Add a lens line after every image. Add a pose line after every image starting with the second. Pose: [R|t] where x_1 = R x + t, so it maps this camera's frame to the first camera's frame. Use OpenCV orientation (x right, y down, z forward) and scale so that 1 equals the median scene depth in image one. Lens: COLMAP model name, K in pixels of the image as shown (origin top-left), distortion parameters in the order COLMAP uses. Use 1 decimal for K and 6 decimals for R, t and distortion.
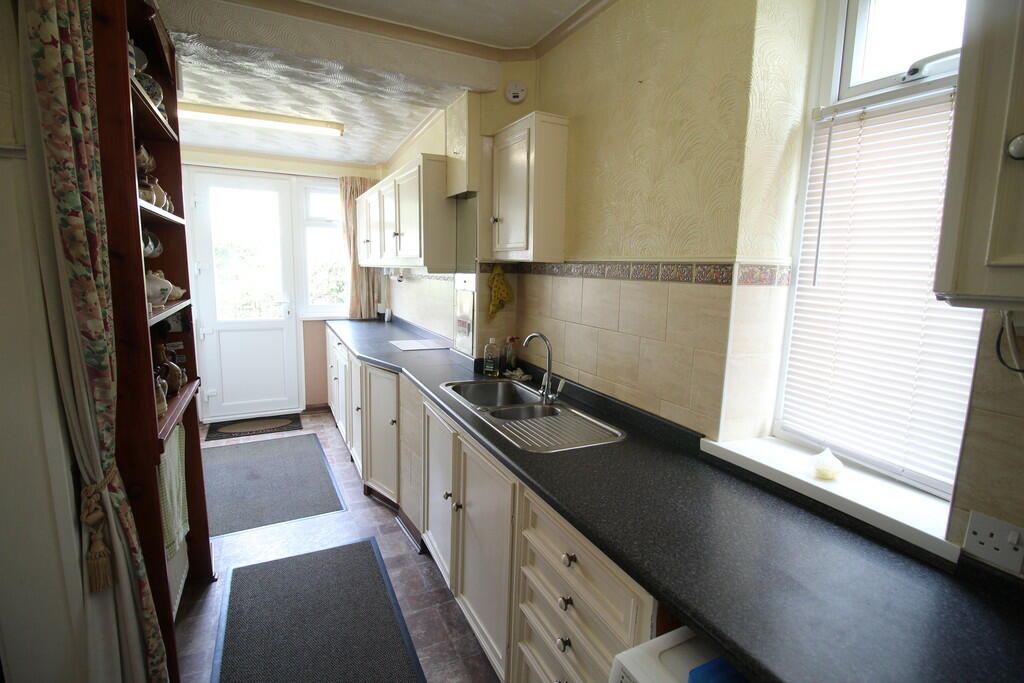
lens RADIAL K [[494.2, 0, 514.3], [0, 494.2, 337.0], [0, 0, 1]] dist [-0.002101, -0.000452]
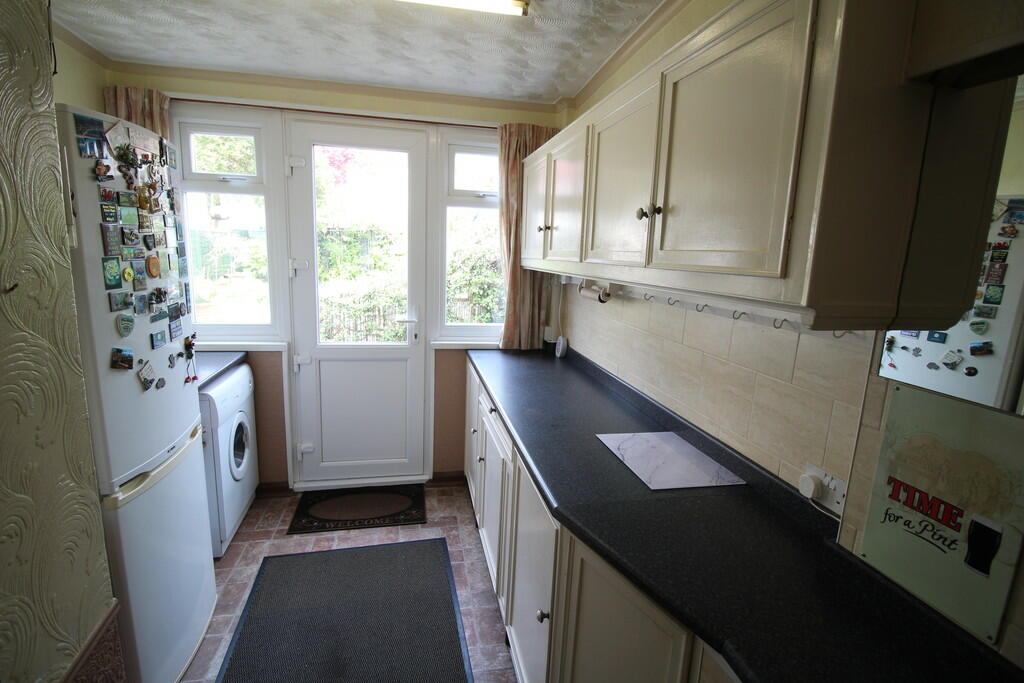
lens RADIAL K [[494.2, 0, 511.7], [0, 494.2, 342.4], [0, 0, 1]] dist [-0.002101, -0.000452]
pose [[0.967259, 0.061957, -0.246111, -0.169048], [-0.053836, 0.997764, 0.039599, -0.074676], [0.248014, -0.025053, 0.968432, 0.391162]]
